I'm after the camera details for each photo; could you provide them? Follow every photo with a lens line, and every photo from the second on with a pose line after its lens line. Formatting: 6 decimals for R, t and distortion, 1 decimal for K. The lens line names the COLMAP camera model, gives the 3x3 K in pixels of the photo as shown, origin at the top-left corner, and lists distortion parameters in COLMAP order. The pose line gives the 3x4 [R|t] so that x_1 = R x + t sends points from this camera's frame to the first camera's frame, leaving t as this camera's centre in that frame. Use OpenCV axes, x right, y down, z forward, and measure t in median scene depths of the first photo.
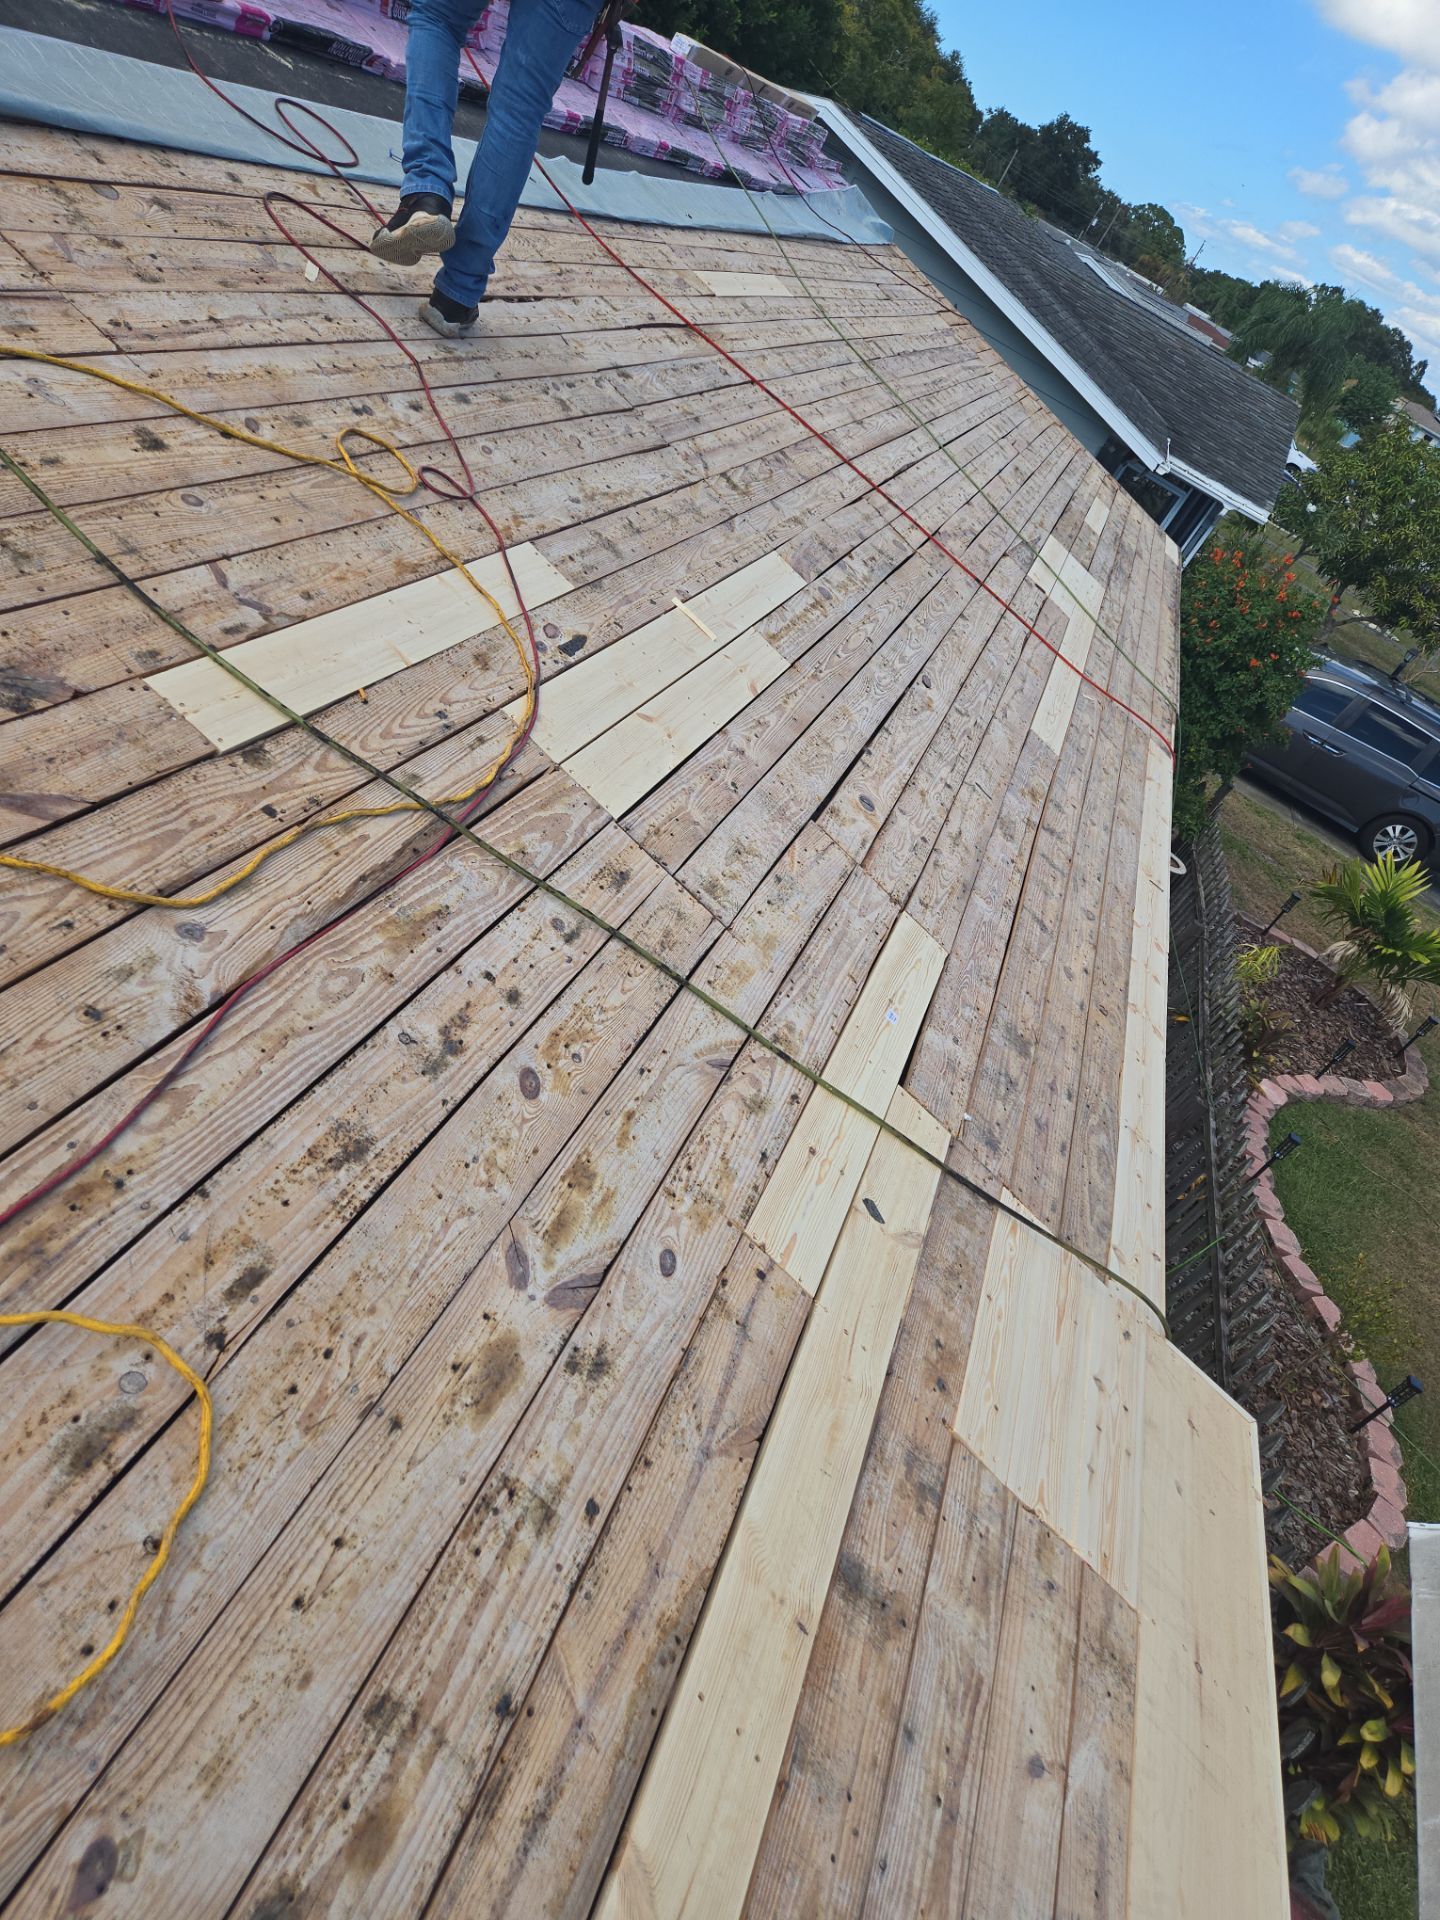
lens RADIAL K [[1301.9, 0, 720.0], [0, 1301.9, 960.0], [0, 0, 1]] dist [0.099372, -0.097175]
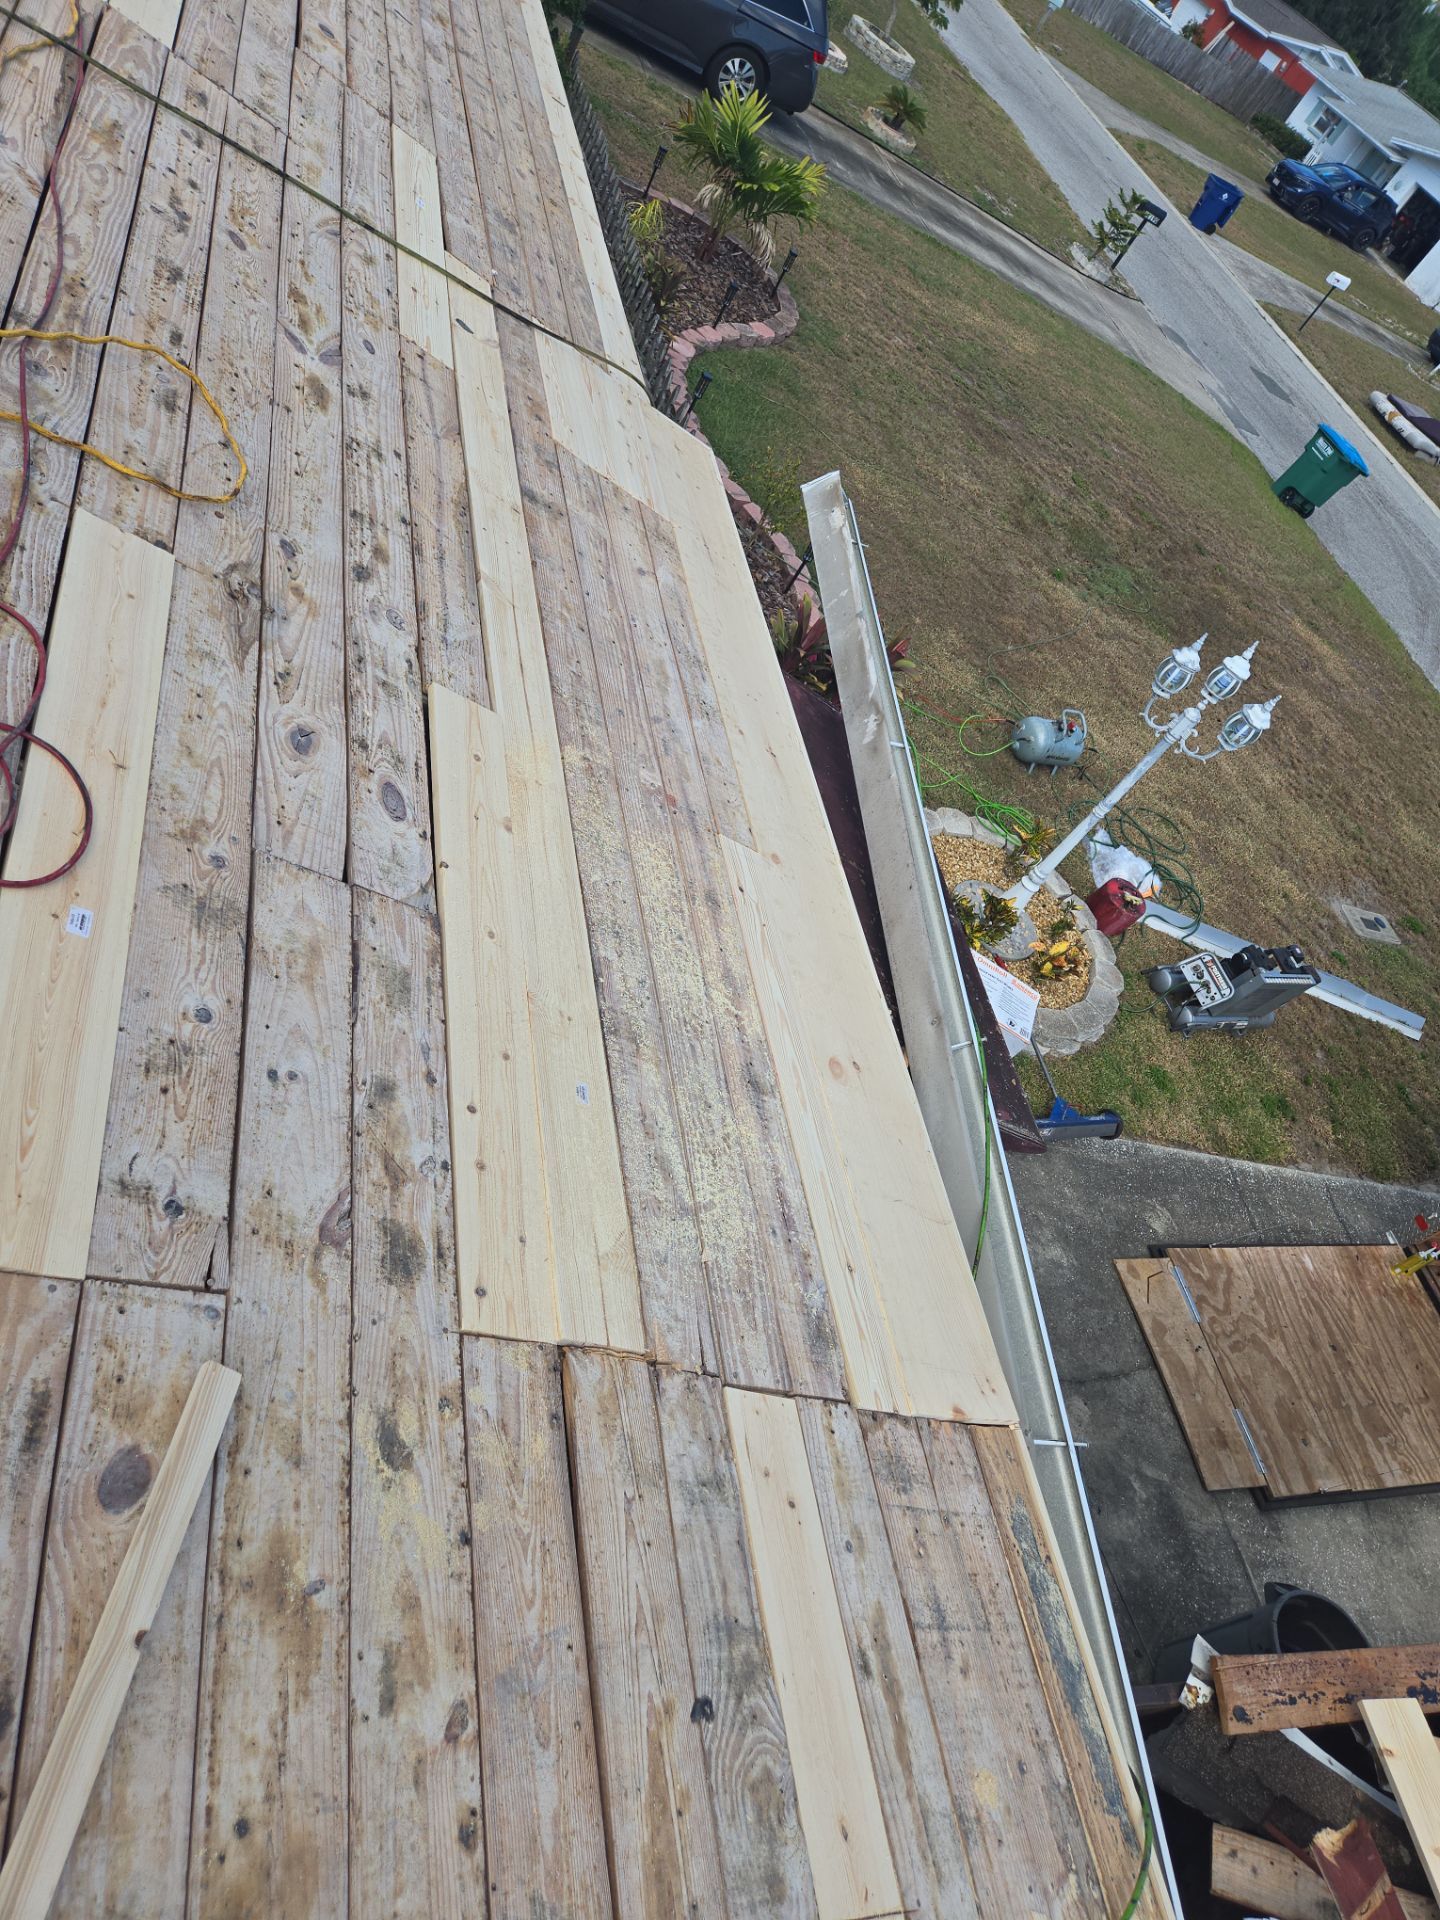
lens RADIAL K [[1277.1, 0, 710.4], [0, 1277.1, 960.4], [0, 0, 1]] dist [0.084131, -0.066368]
pose [[0.889231, -0.358444, 0.284228, -0.282229], [0.198656, 0.862255, 0.465889, 0.157836], [-0.412072, -0.357820, 0.837951, -0.567874]]
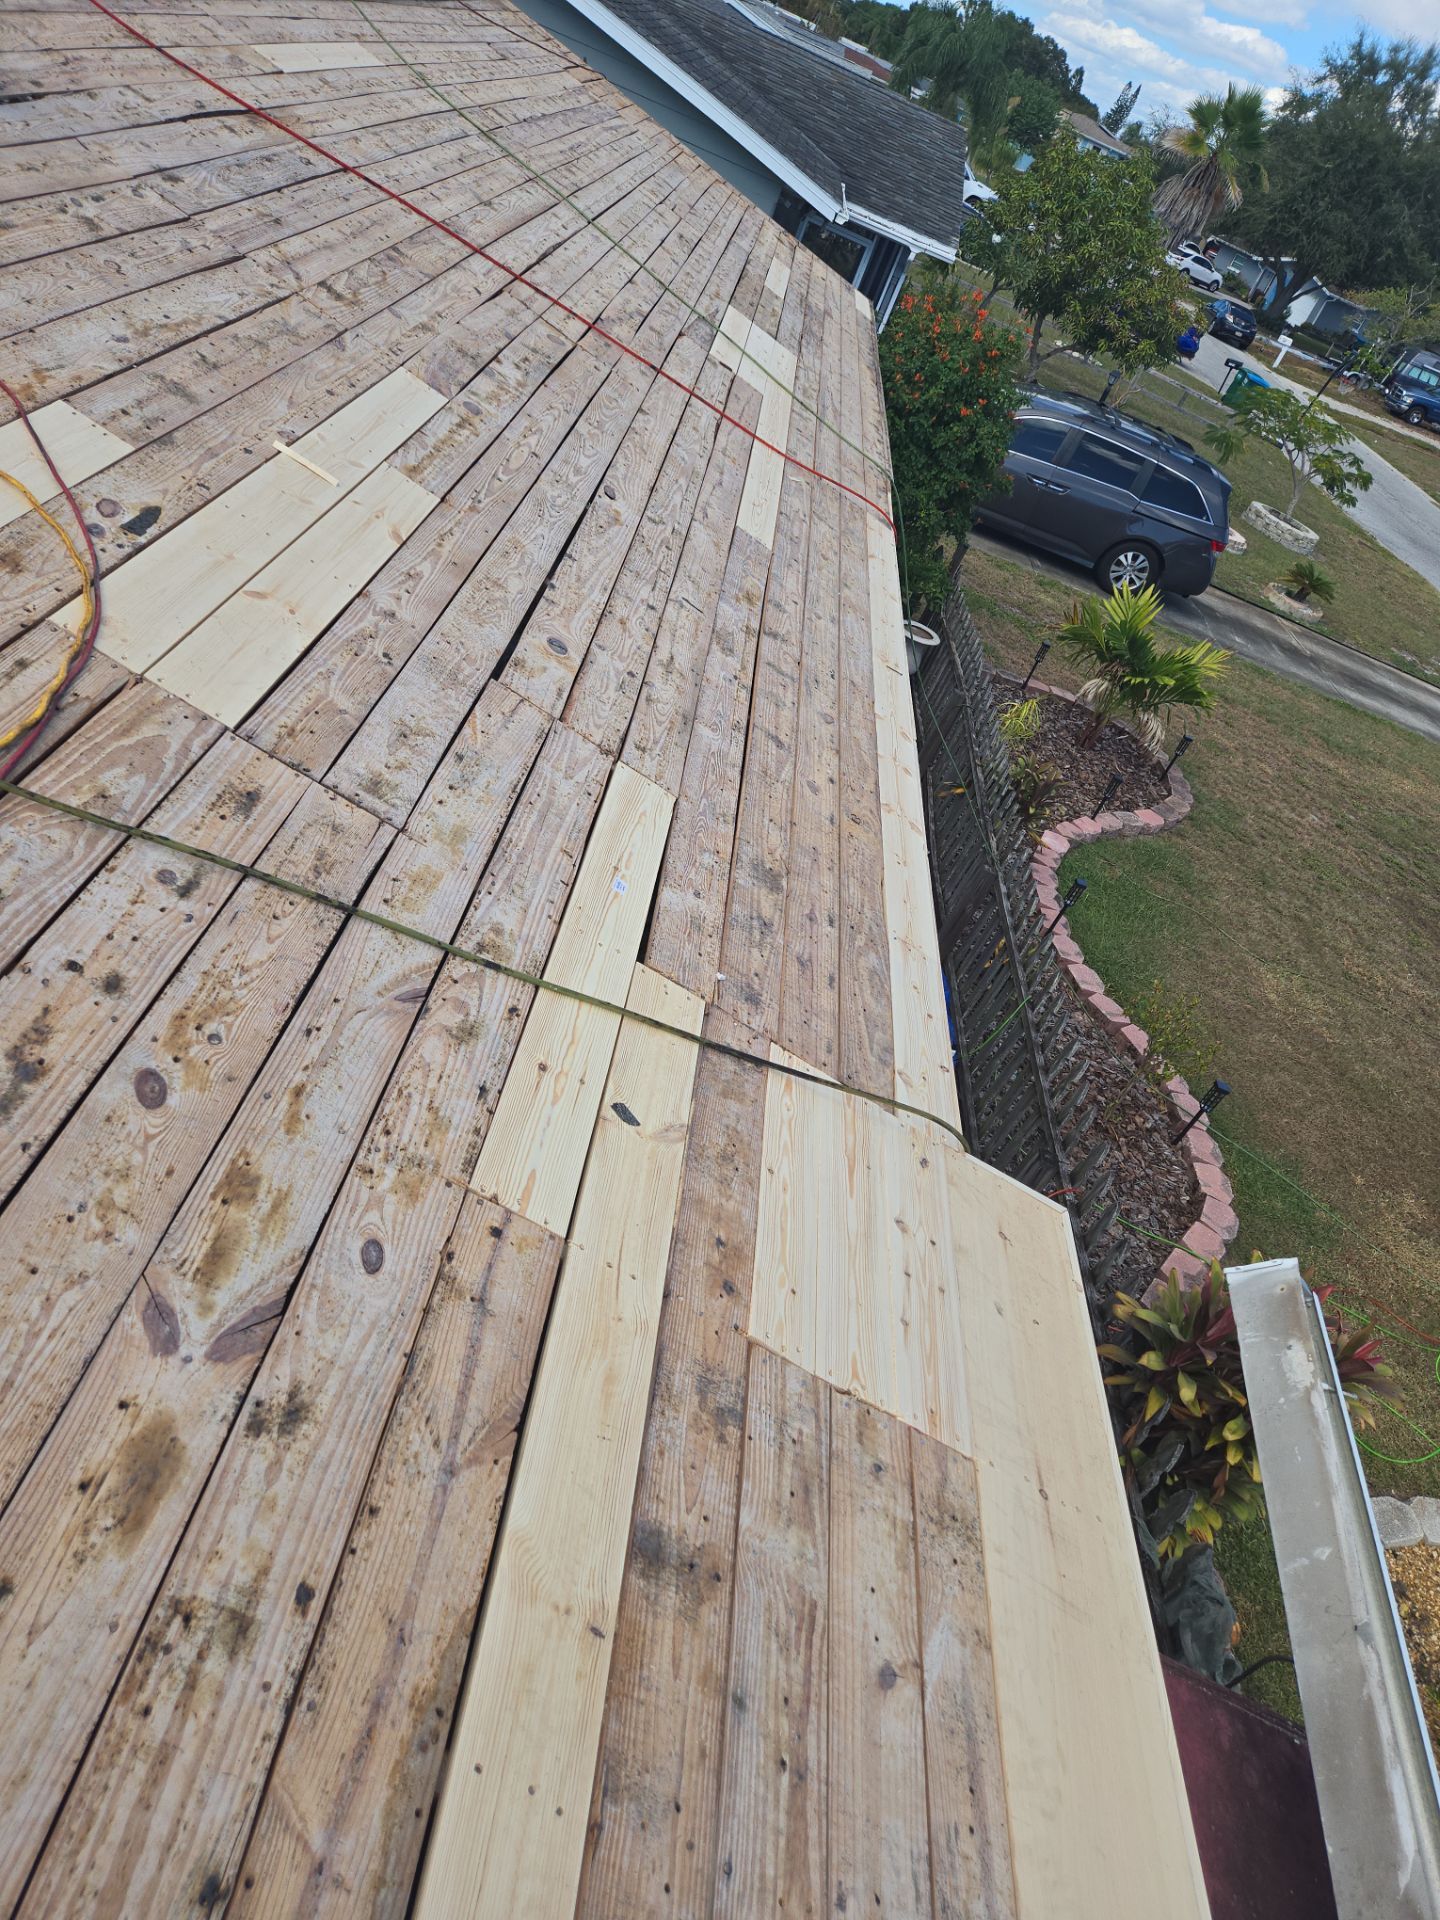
lens RADIAL K [[1311.3, 0, 728.3], [0, 1311.3, 946.7], [0, 0, 1]] dist [0.096289, -0.083349]
pose [[0.966632, -0.219219, 0.132536, 0.080112], [0.202481, 0.970765, 0.128906, -0.017833], [-0.156920, -0.097769, 0.982760, 0.105700]]
